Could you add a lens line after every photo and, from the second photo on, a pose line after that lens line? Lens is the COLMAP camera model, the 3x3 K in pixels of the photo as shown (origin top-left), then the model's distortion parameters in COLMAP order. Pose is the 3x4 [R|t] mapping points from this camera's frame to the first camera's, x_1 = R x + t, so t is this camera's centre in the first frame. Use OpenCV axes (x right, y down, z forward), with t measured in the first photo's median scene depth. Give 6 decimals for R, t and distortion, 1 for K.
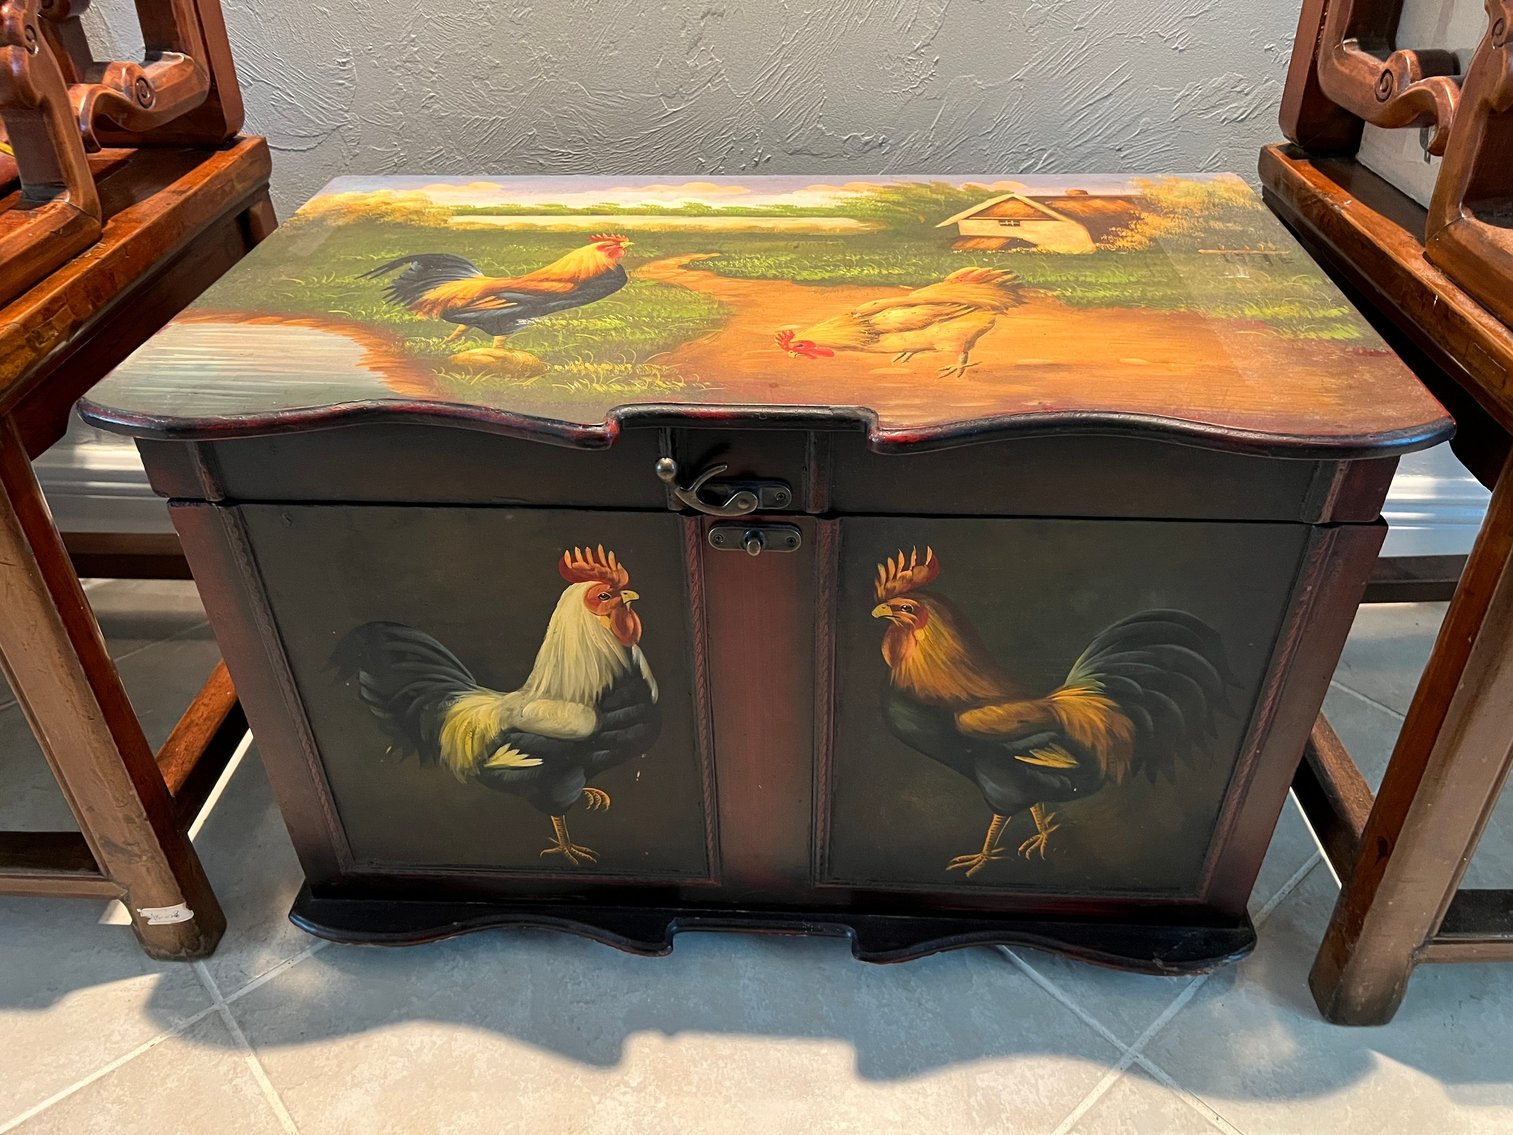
lens RADIAL K [[1148.6, 0, 756.6], [0, 1148.6, 572.8], [0, 0, 1]] dist [0.010829, -0.006027]
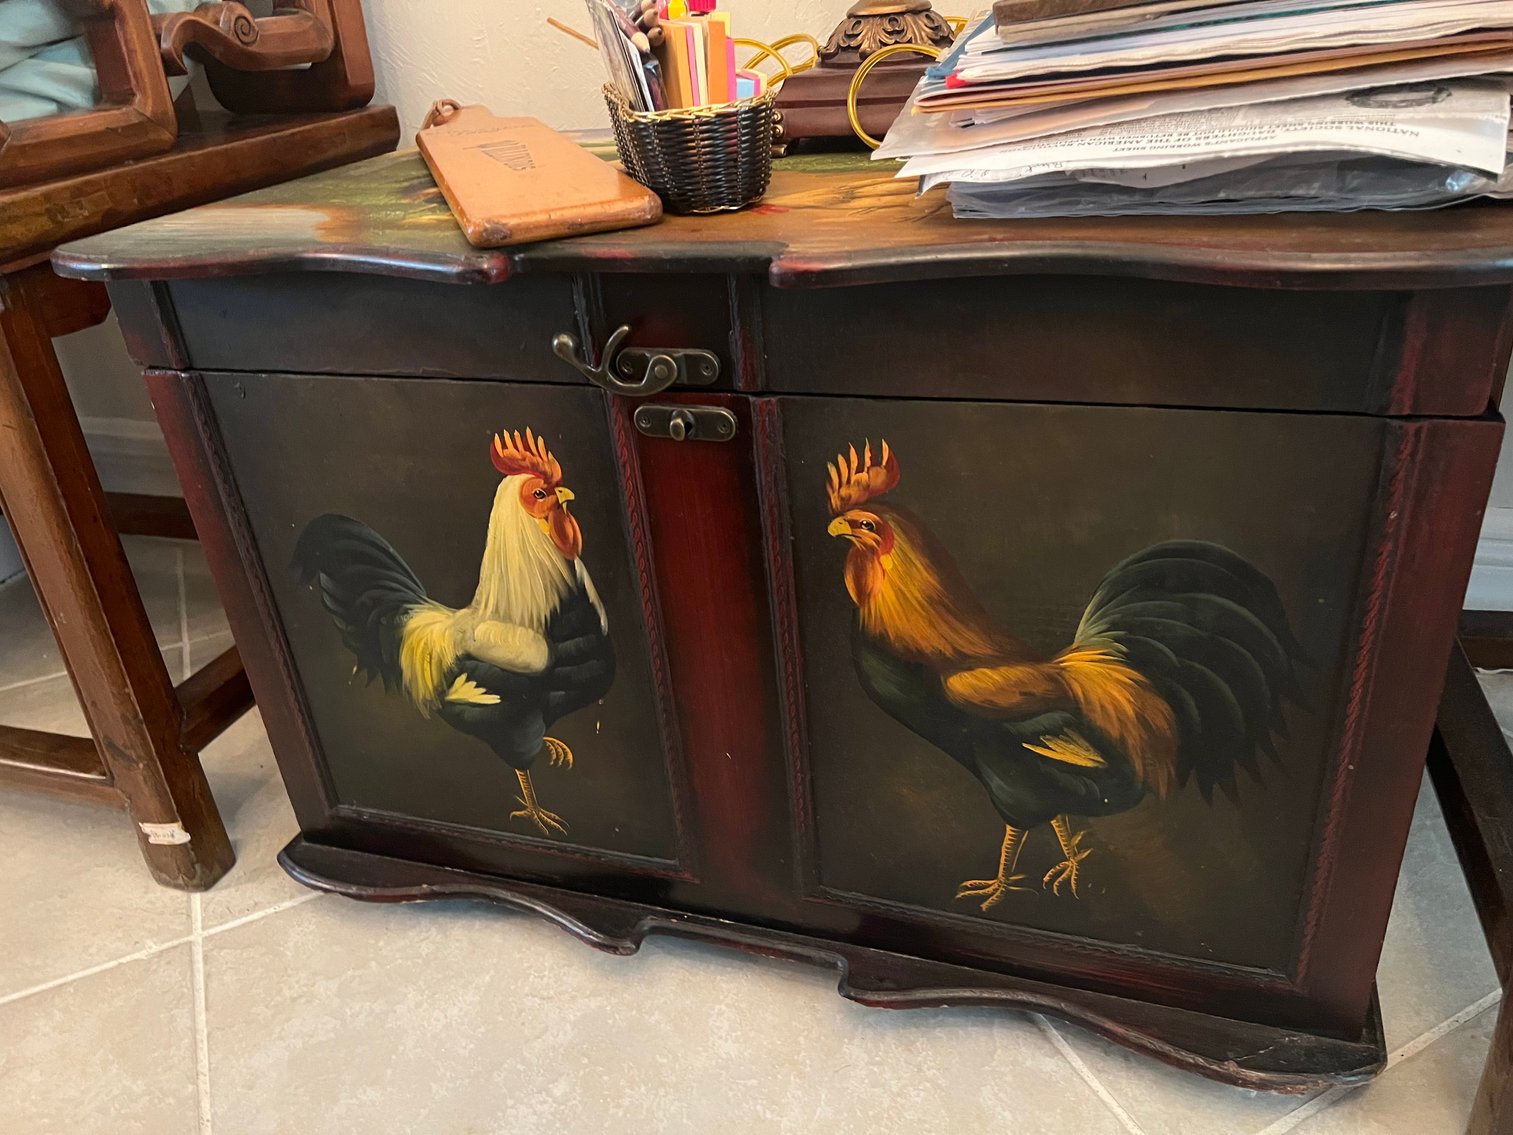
lens RADIAL K [[1148.6, 0, 761.5], [0, 1148.6, 560.0], [0, 0, 1]] dist [0.010829, -0.006027]
pose [[0.961985, 0.069859, -0.264015, 0.255106], [-0.102378, 0.988479, -0.111480, 0.143186], [0.253186, 0.134271, 0.958054, 0.181412]]
